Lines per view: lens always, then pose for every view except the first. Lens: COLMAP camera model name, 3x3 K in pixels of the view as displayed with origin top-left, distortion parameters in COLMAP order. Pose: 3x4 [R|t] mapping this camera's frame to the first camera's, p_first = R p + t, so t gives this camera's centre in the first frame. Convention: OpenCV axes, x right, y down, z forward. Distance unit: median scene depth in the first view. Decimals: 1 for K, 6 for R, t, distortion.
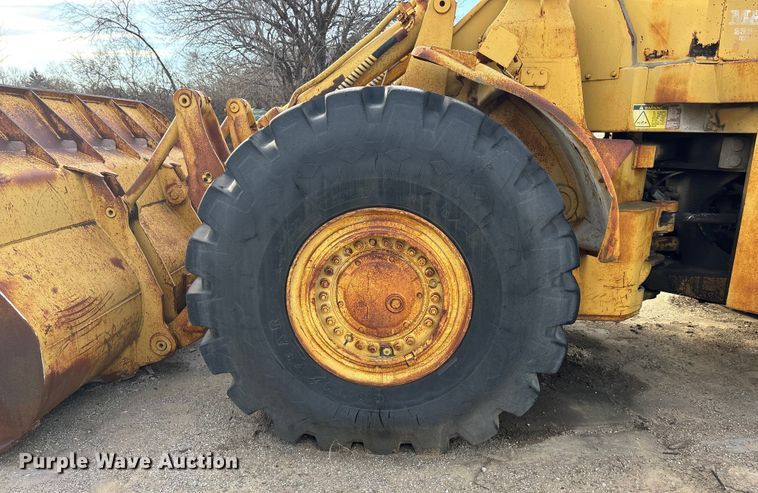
lens RADIAL K [[584.0, 0, 385.6], [0, 584.0, 290.5], [0, 0, 1]] dist [0.030384, -0.013331]
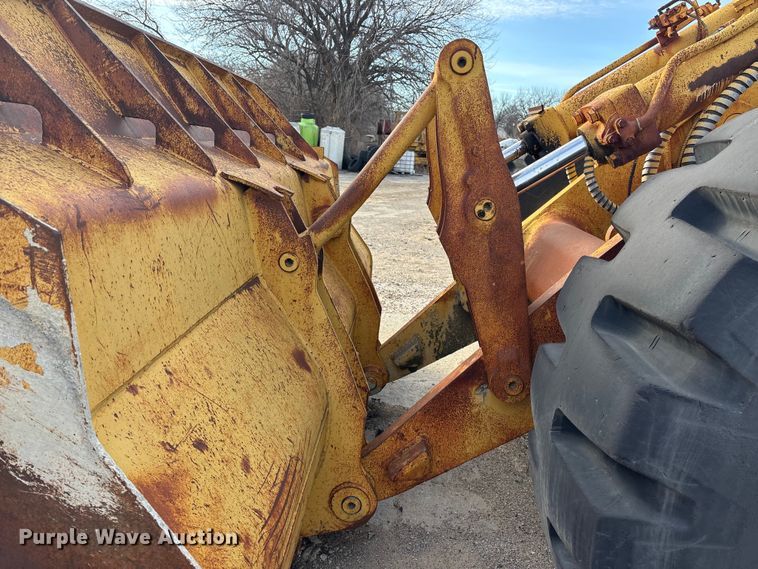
lens RADIAL K [[574.5, 0, 381.1], [0, 574.5, 285.5], [0, 0, 1]] dist [0.055014, -0.061878]
pose [[0.998146, 0.056424, 0.022829, -0.392740], [-0.055702, 0.997962, -0.031140, -0.099901], [-0.024540, 0.029810, 0.999254, 0.469097]]
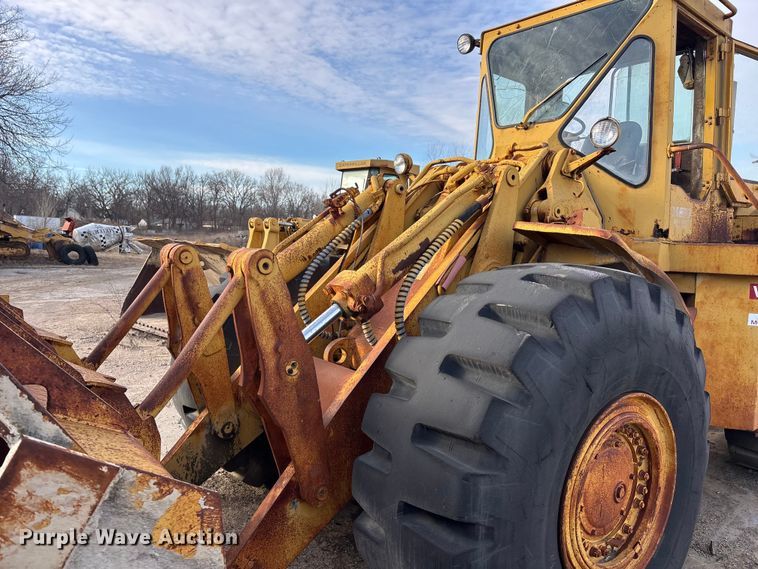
lens RADIAL K [[574.5, 0, 388.3], [0, 574.5, 282.1], [0, 0, 1]] dist [0.055014, -0.061878]
pose [[0.755627, -0.023881, 0.654566, -0.652451], [0.144506, 0.980790, -0.131034, -0.180812], [-0.638863, 0.193601, 0.744562, 0.367188]]
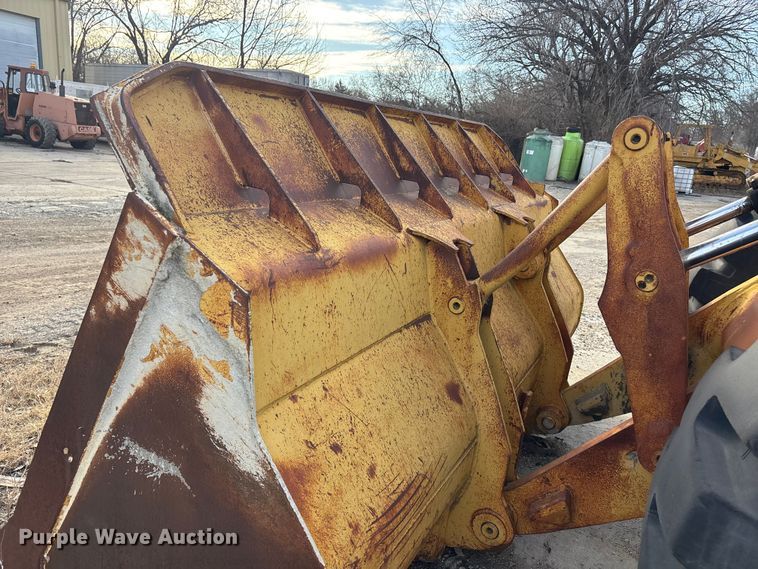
lens RADIAL K [[574.5, 0, 381.1], [0, 574.5, 288.9], [0, 0, 1]] dist [0.055014, -0.061878]
pose [[0.903997, 0.175138, -0.390021, -0.305167], [-0.184980, 0.982663, 0.012511, -0.143181], [0.385451, 0.060836, 0.920721, 0.406046]]
